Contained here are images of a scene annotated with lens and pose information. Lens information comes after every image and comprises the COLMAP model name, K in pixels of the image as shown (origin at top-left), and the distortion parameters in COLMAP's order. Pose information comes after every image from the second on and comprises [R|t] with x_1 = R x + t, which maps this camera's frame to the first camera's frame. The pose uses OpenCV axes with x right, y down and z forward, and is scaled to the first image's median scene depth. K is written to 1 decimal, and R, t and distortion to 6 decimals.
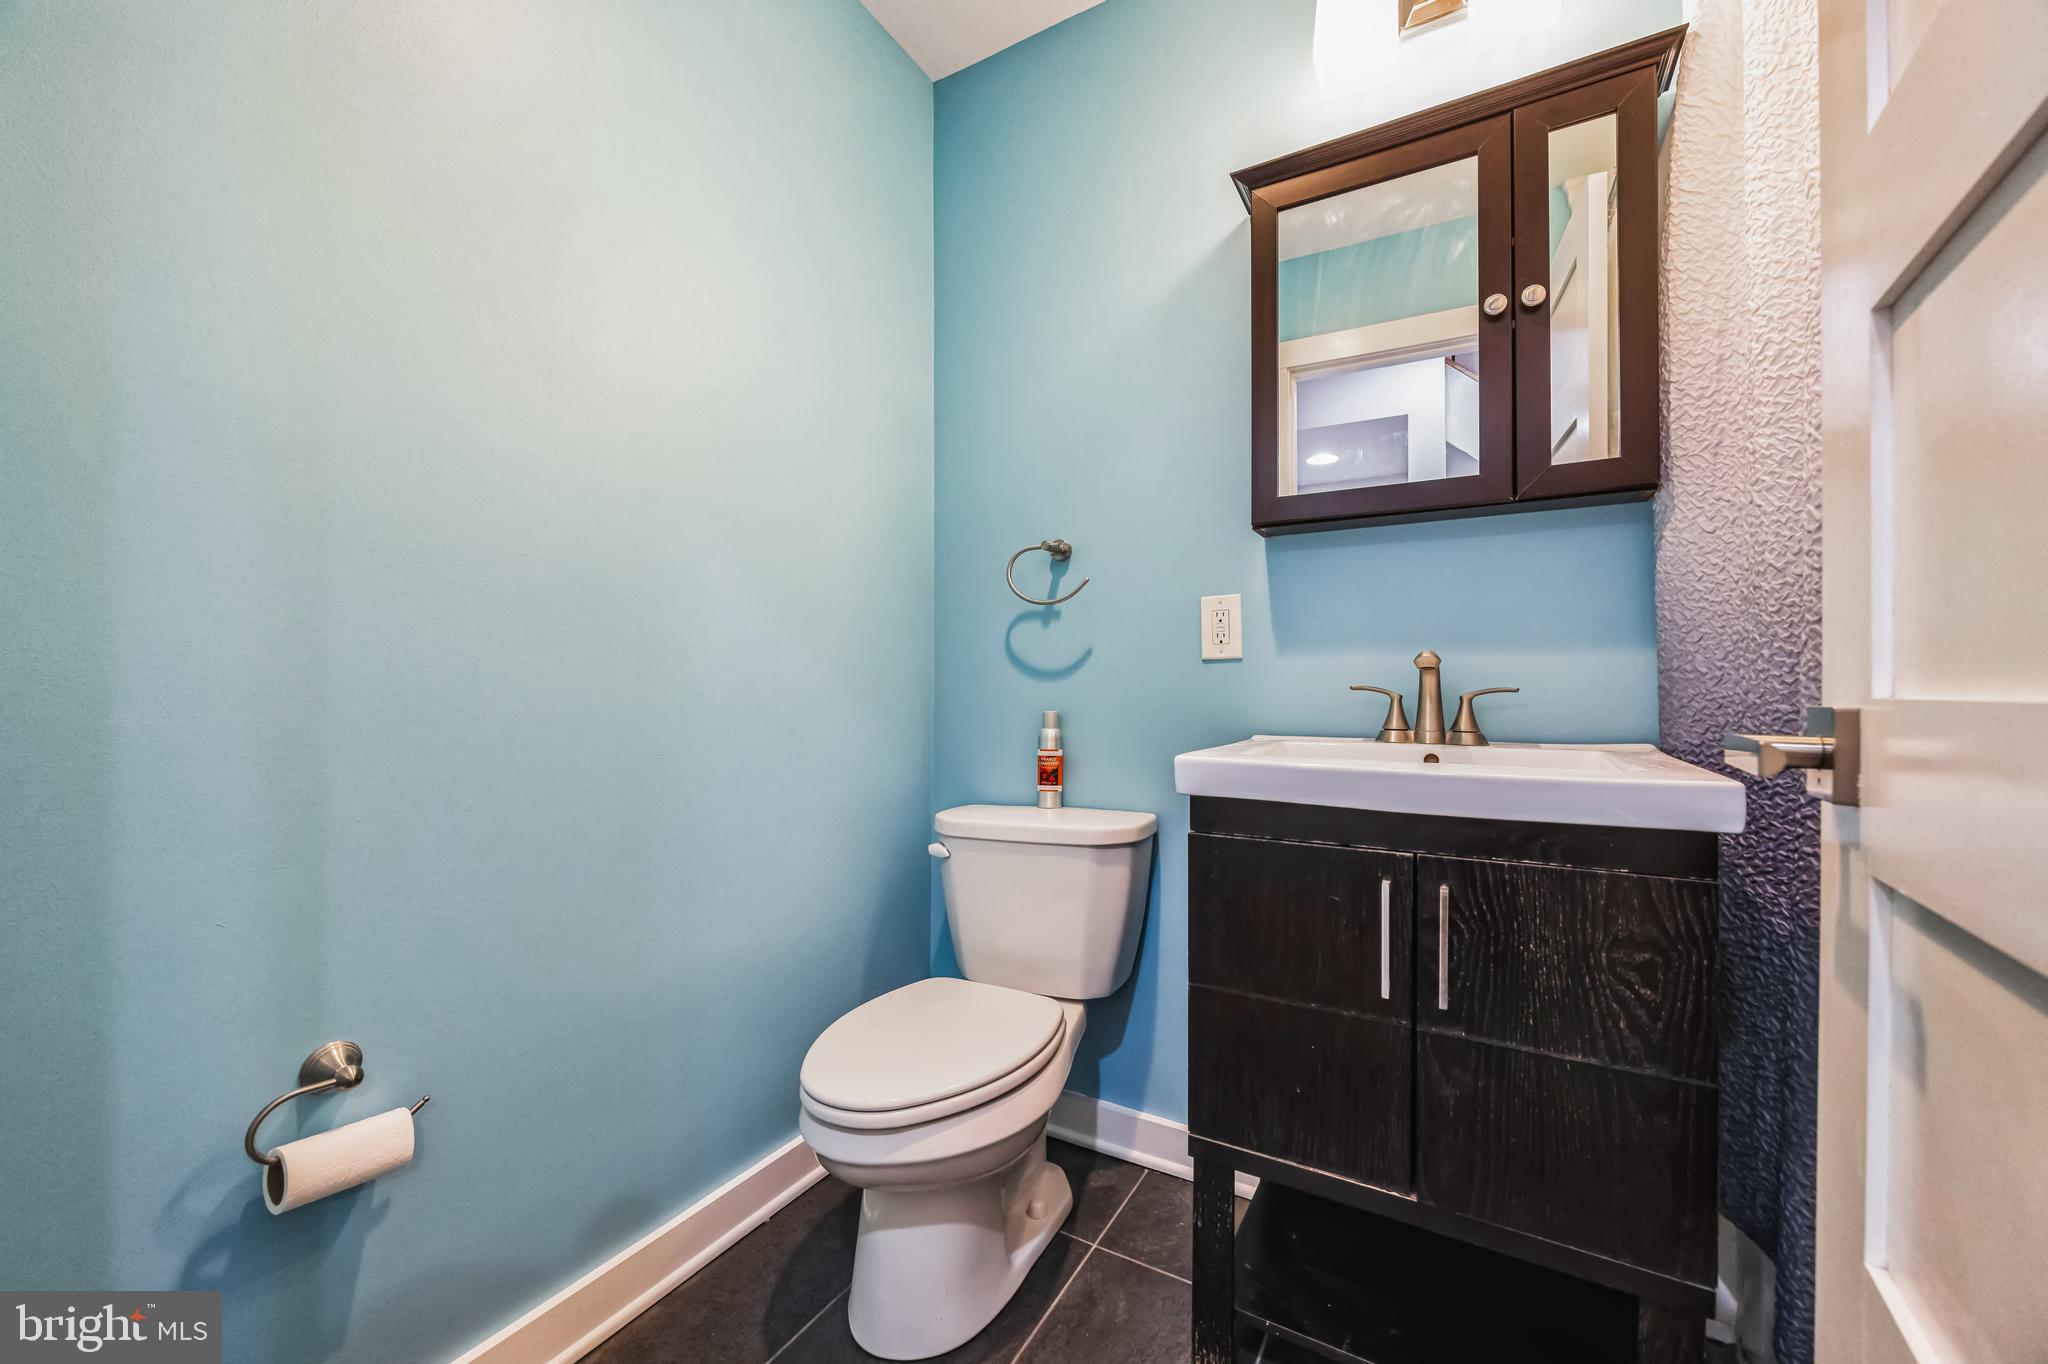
lens RADIAL K [[797.9, 0, 1029.3], [0, 797.9, 687.7], [0, 0, 1]] dist [-0.002718, -0.000125]
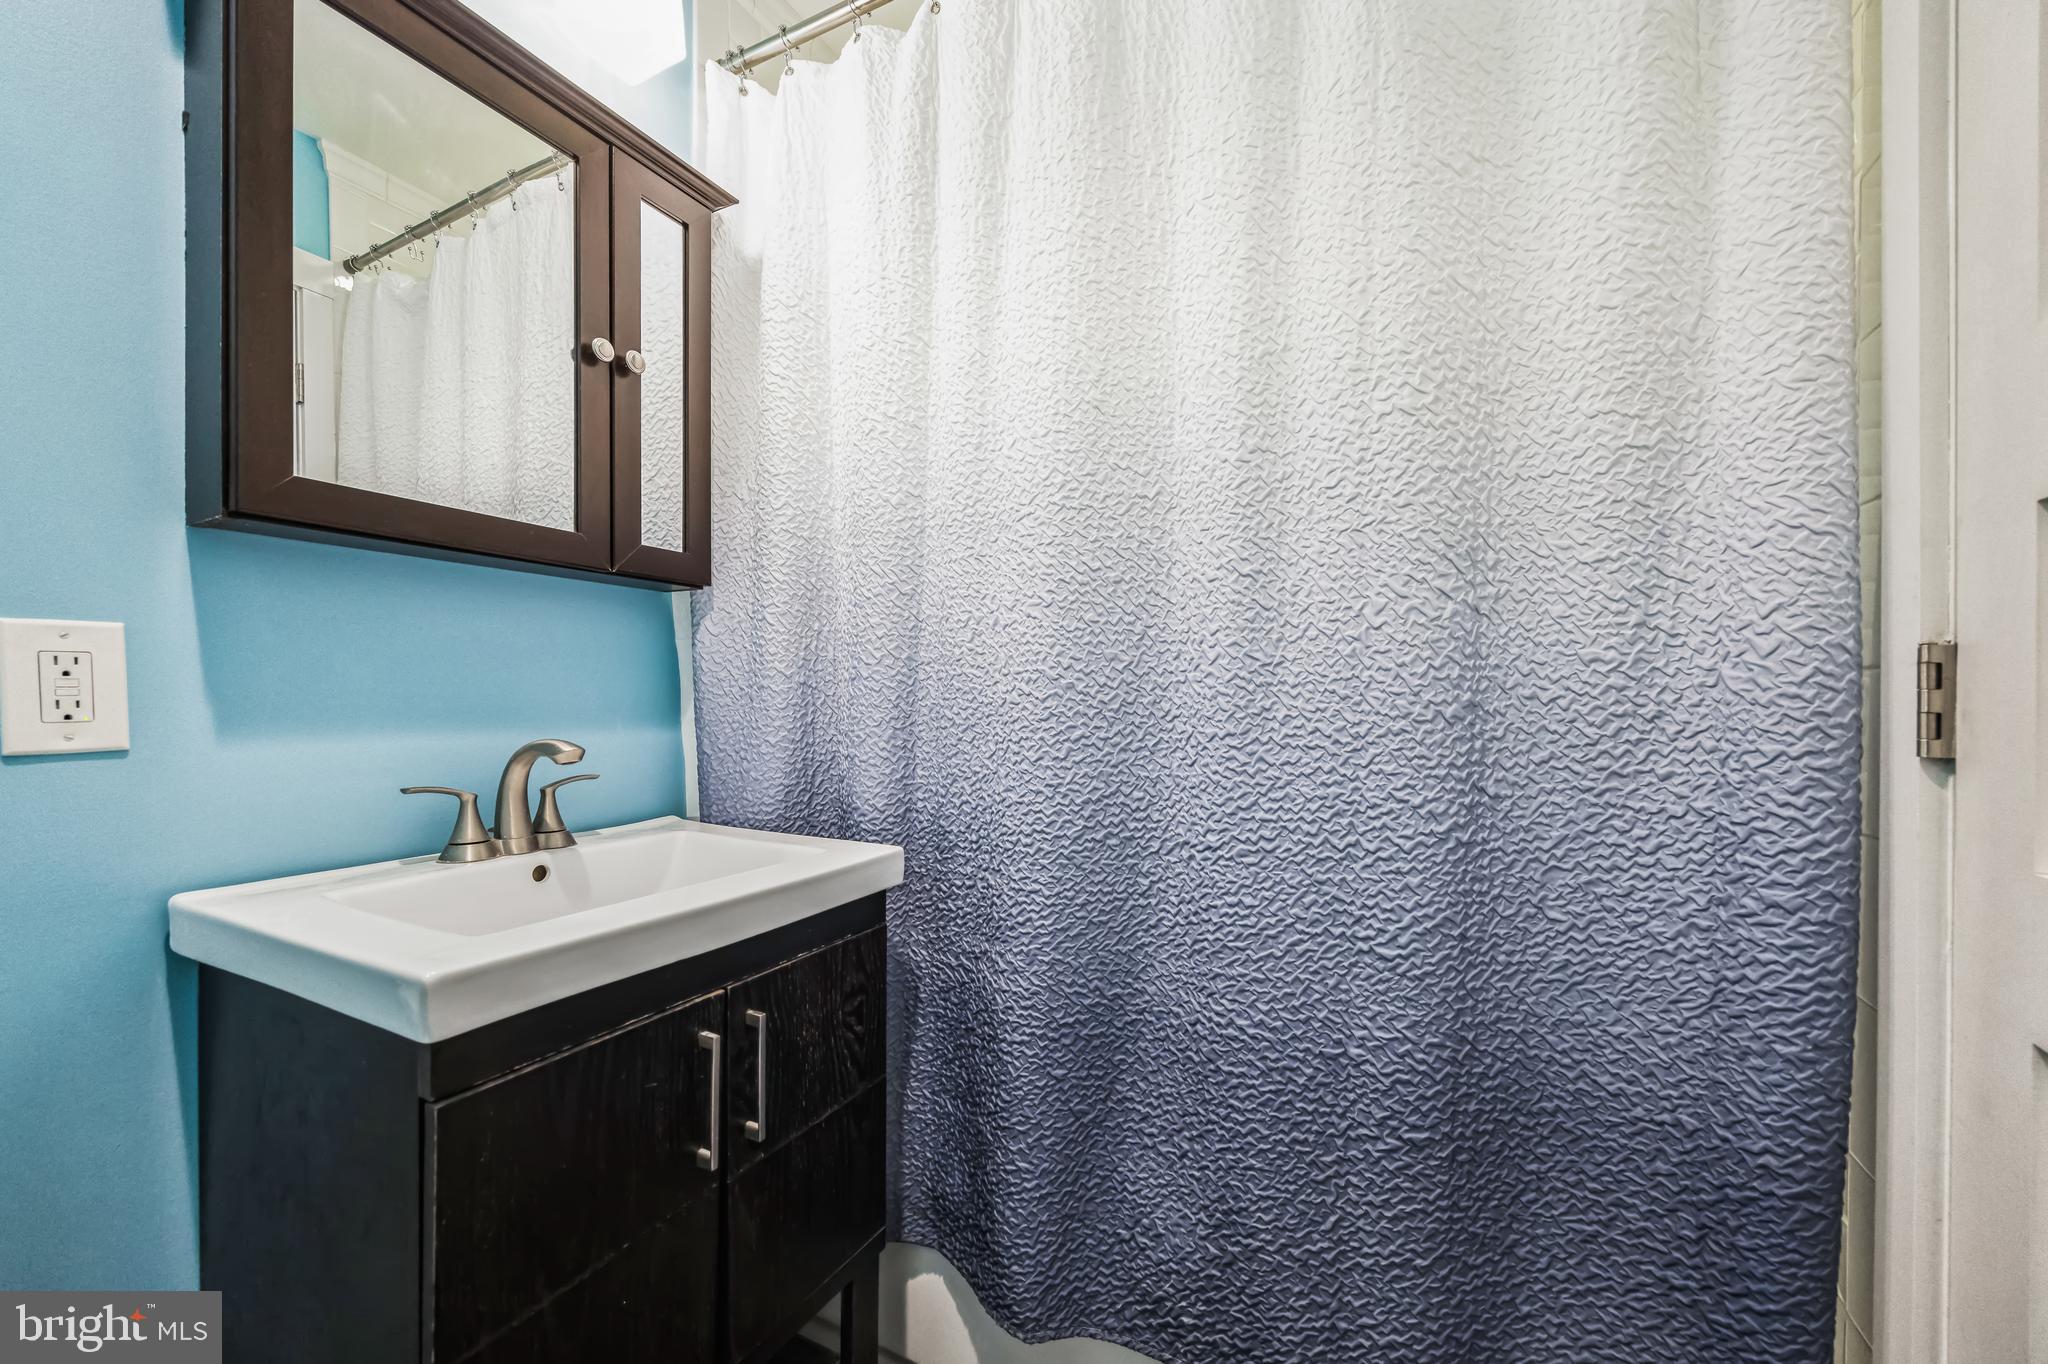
lens RADIAL K [[797.9, 0, 1029.0], [0, 797.9, 696.4], [0, 0, 1]] dist [-0.002718, -0.000125]
pose [[-0.057181, -0.001610, 0.998363, -0.335330], [-0.014222, 0.999899, 0.000798, -0.098134], [-0.998263, -0.014153, -0.057198, 0.560803]]
